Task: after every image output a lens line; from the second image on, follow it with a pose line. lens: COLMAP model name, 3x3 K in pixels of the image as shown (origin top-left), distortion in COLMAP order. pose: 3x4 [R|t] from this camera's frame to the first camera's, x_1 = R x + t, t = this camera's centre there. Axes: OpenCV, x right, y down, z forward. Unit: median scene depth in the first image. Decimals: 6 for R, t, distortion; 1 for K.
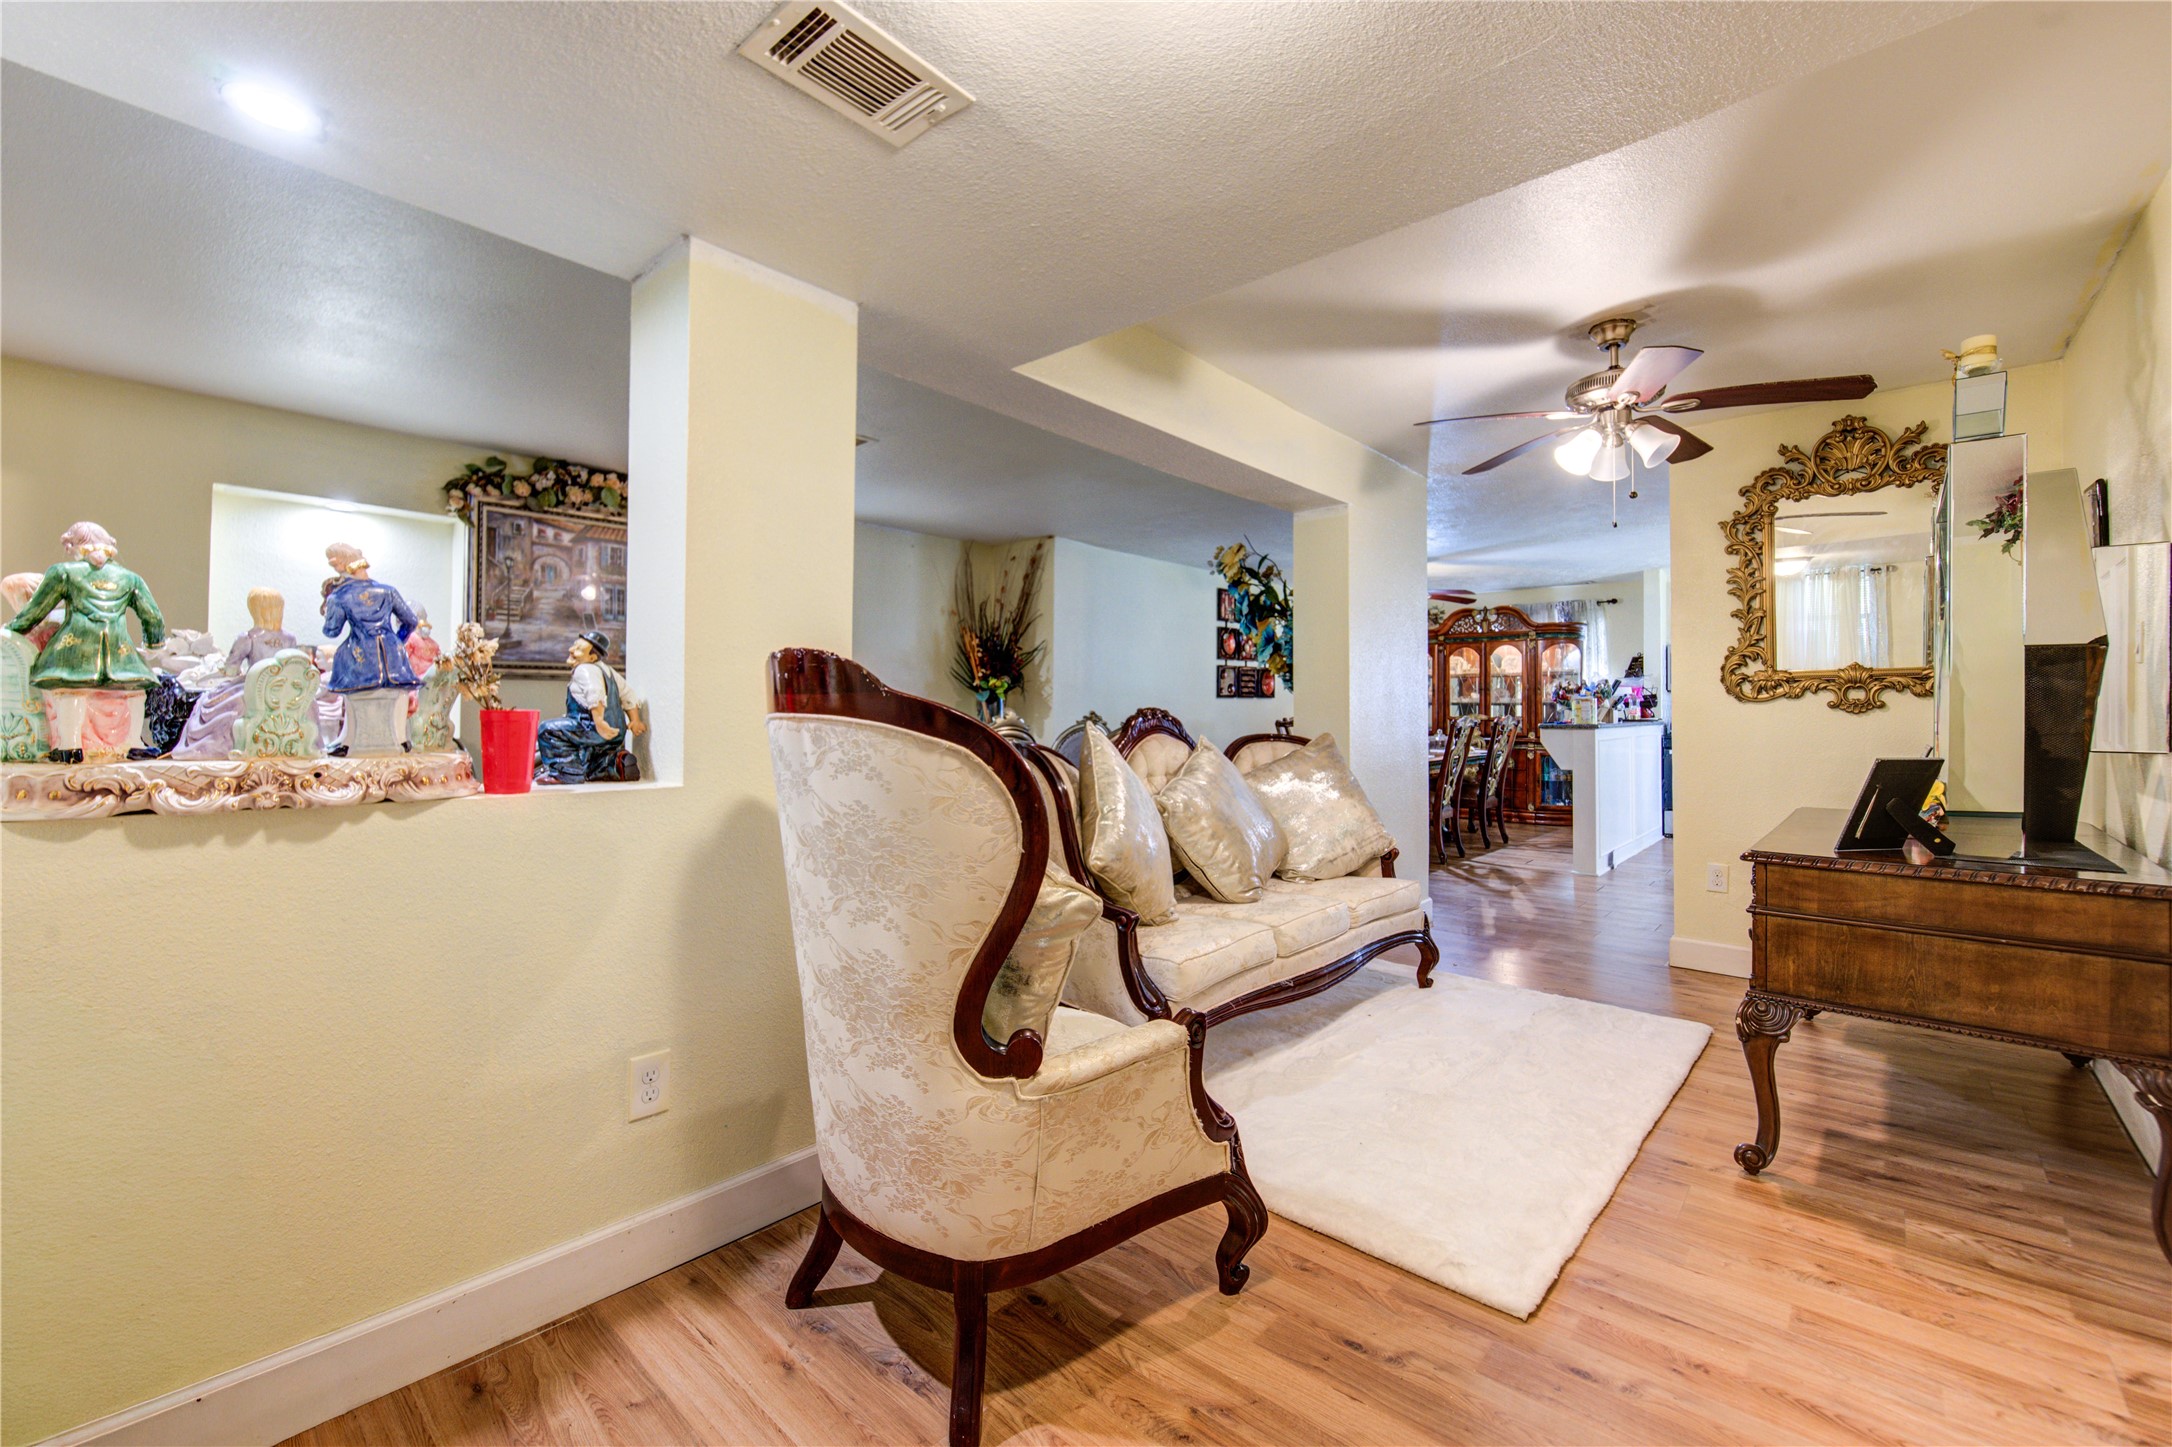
lens RADIAL K [[882.4, 0, 1075.2], [0, 882.4, 695.8], [0, 0, 1]] dist [0.002396, 0.000285]
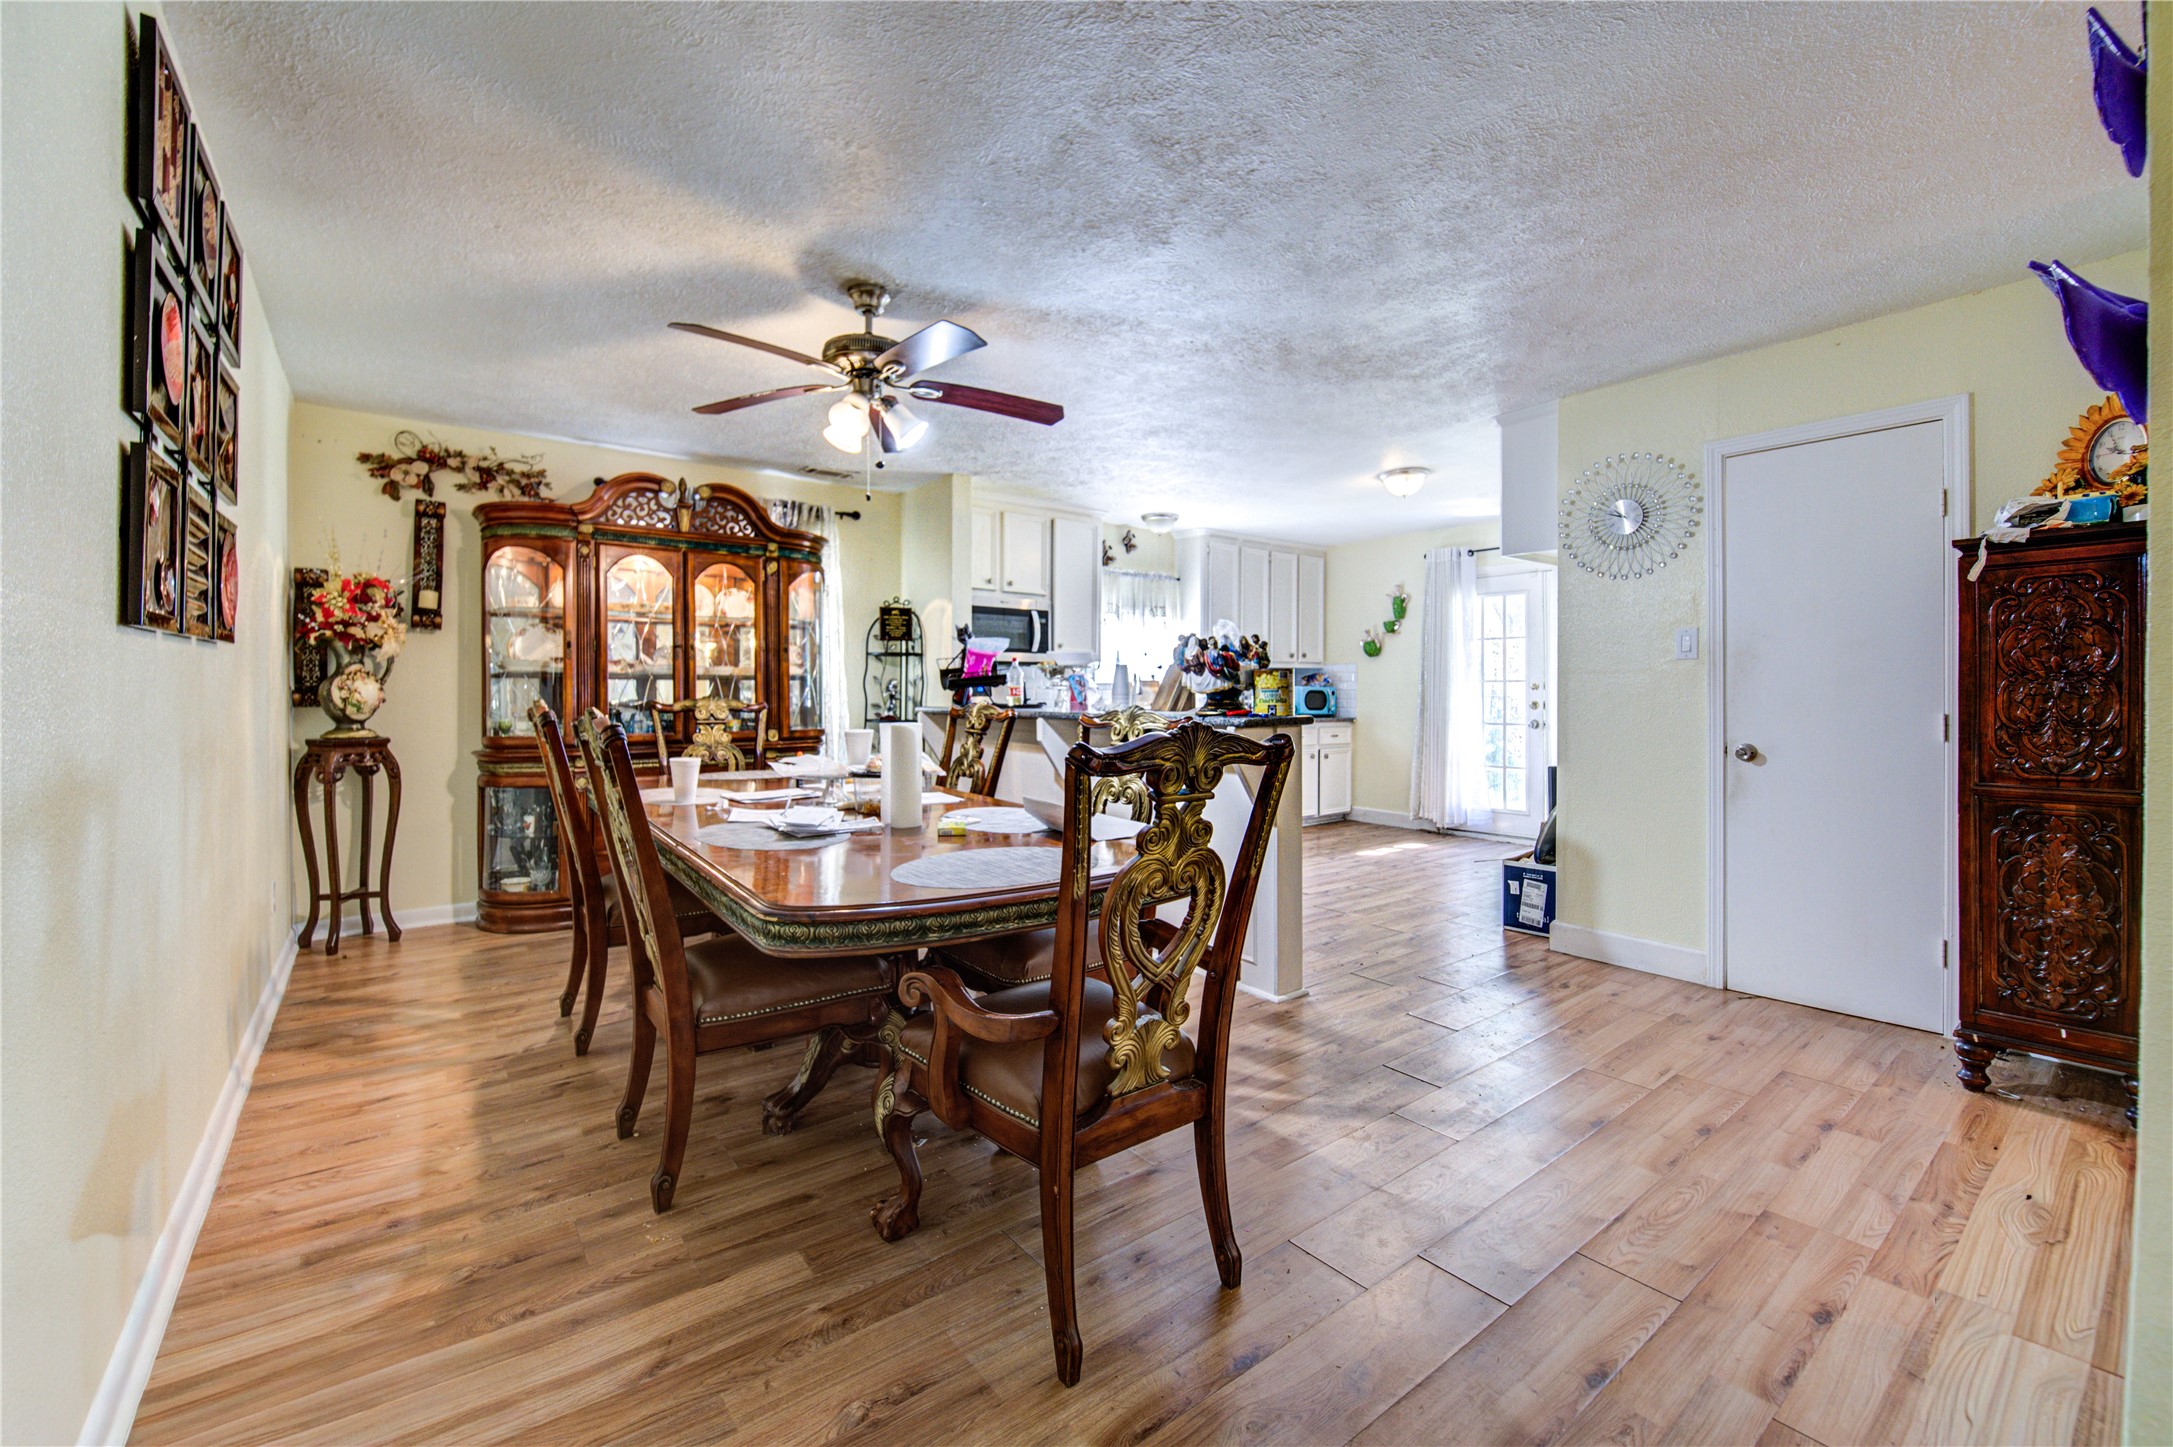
lens RADIAL K [[882.9, 0, 1075.7], [0, 882.9, 695.8], [0, 0, 1]] dist [0.002396, 0.000285]
pose [[0.144953, -0.011196, 0.989375, 0.015590], [-0.014171, 0.999810, 0.013390, 0.019531], [-0.989337, -0.015961, 0.144767, 1.355128]]
